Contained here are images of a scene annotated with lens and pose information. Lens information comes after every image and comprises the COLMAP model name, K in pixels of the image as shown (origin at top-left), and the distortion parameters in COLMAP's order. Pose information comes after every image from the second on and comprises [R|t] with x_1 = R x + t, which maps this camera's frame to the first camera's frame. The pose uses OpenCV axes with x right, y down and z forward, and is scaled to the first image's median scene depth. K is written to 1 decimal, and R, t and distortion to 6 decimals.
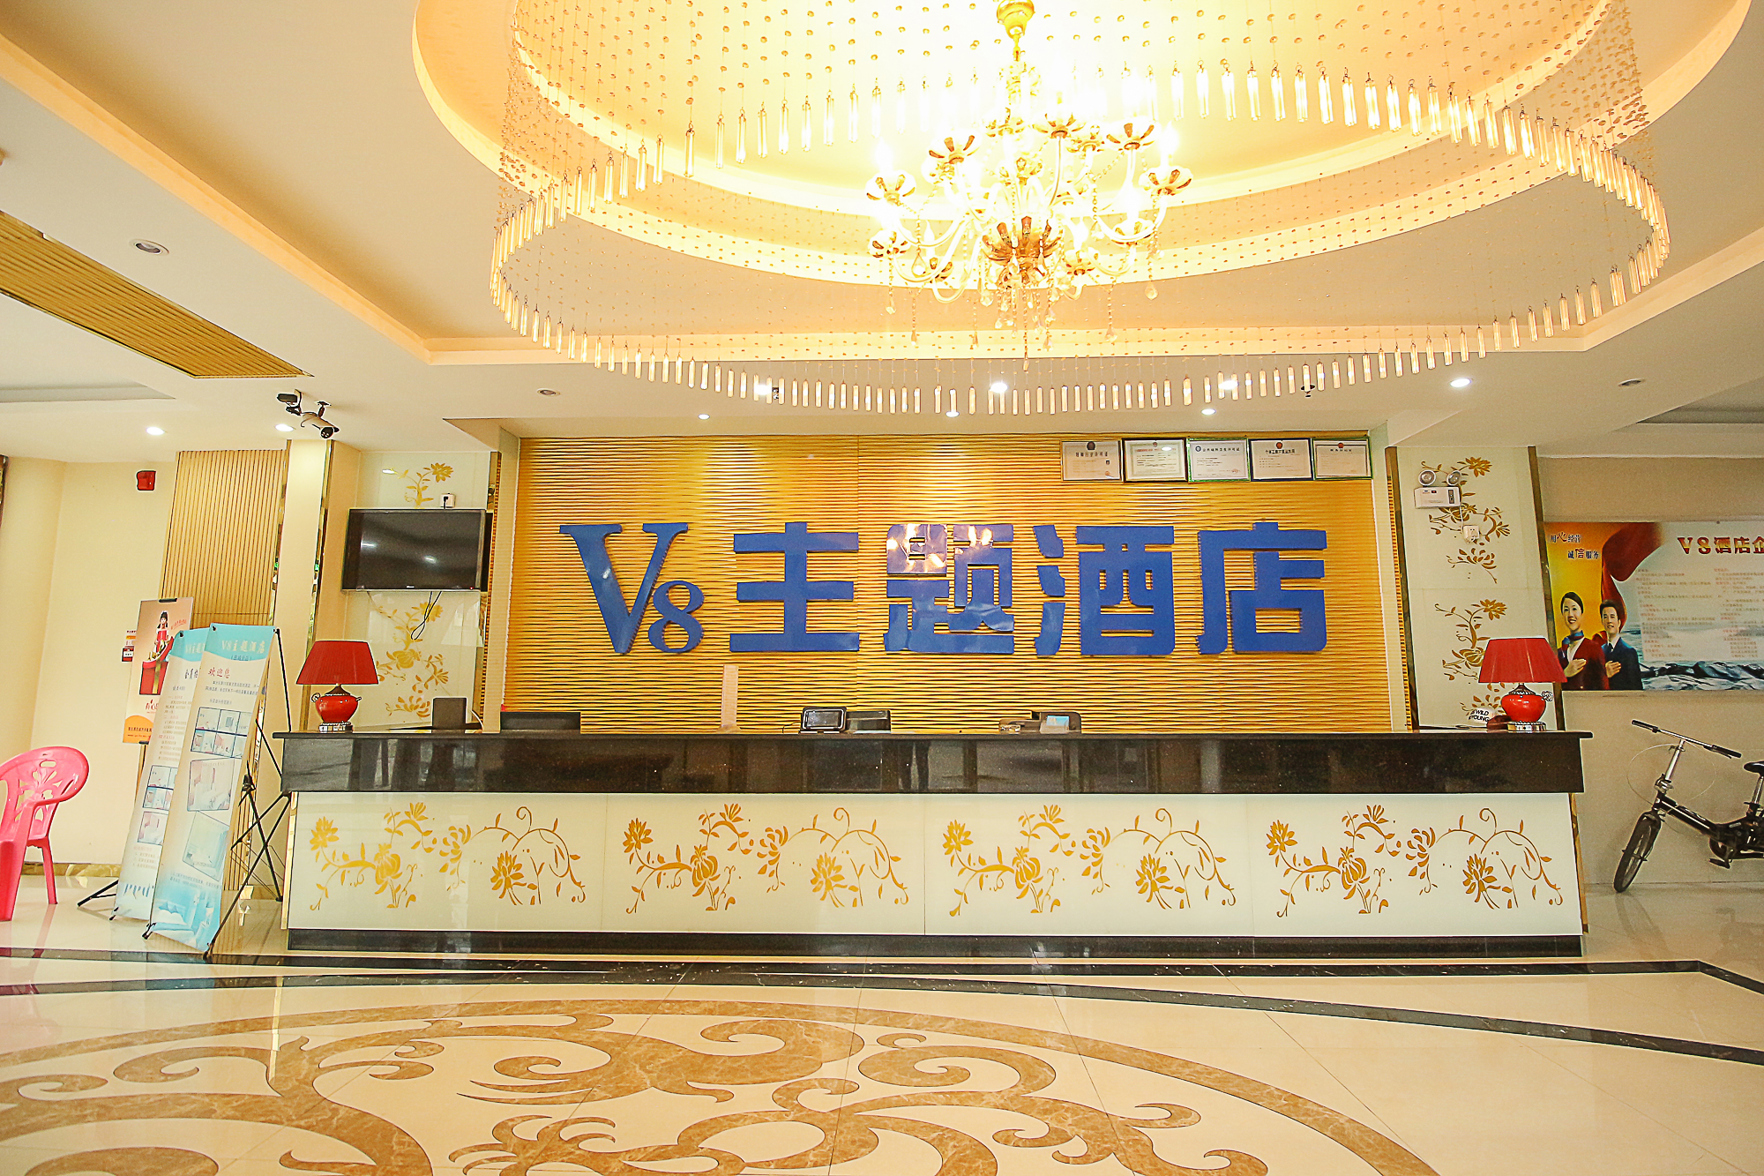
lens RADIAL K [[814.6, 0, 897.6], [0, 814.6, 579.5], [0, 0, 1]] dist [0.001073, -0.014002]
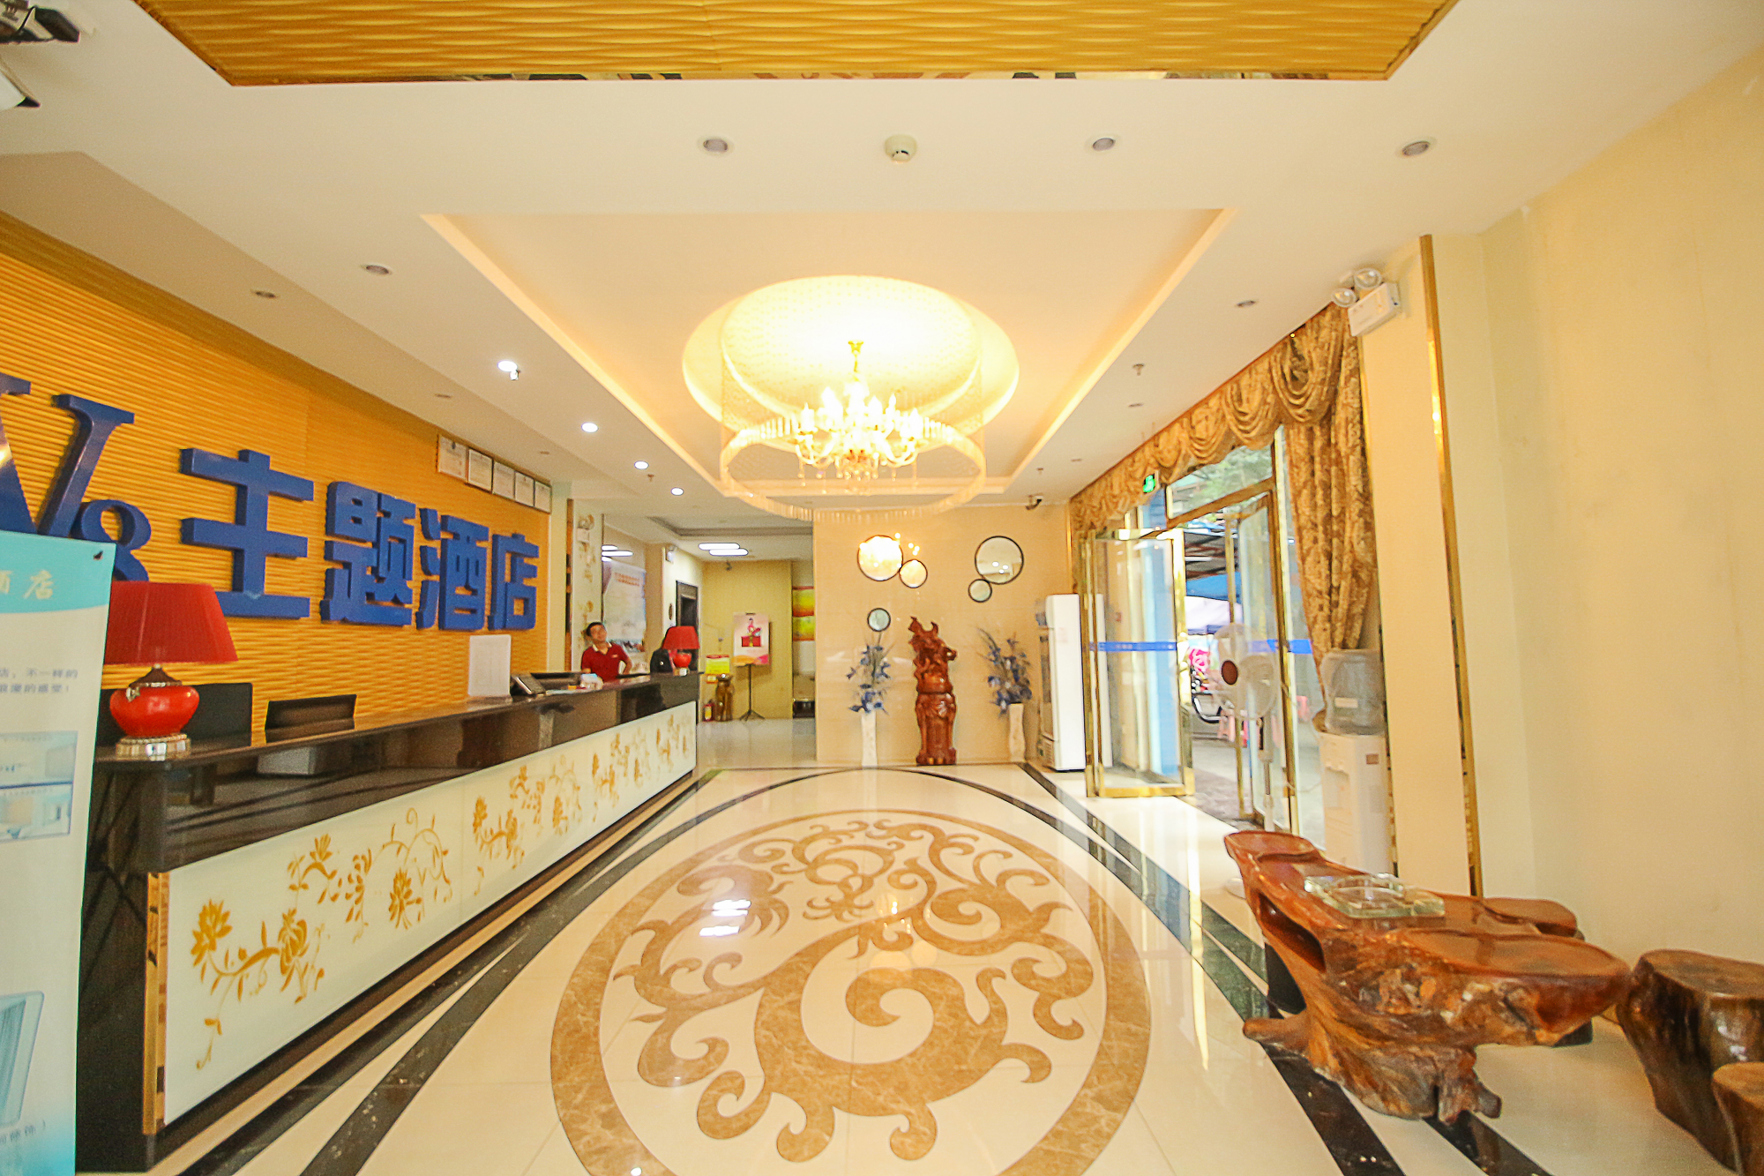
lens RADIAL K [[814.6, 0, 897.6], [0, 814.6, 579.5], [0, 0, 1]] dist [0.001073, -0.014002]
pose [[-0.042769, 0.079284, 0.995934, -1.308393], [-0.111784, 0.990207, -0.083629, 0.067798], [-0.992812, -0.114906, -0.033487, 0.576955]]
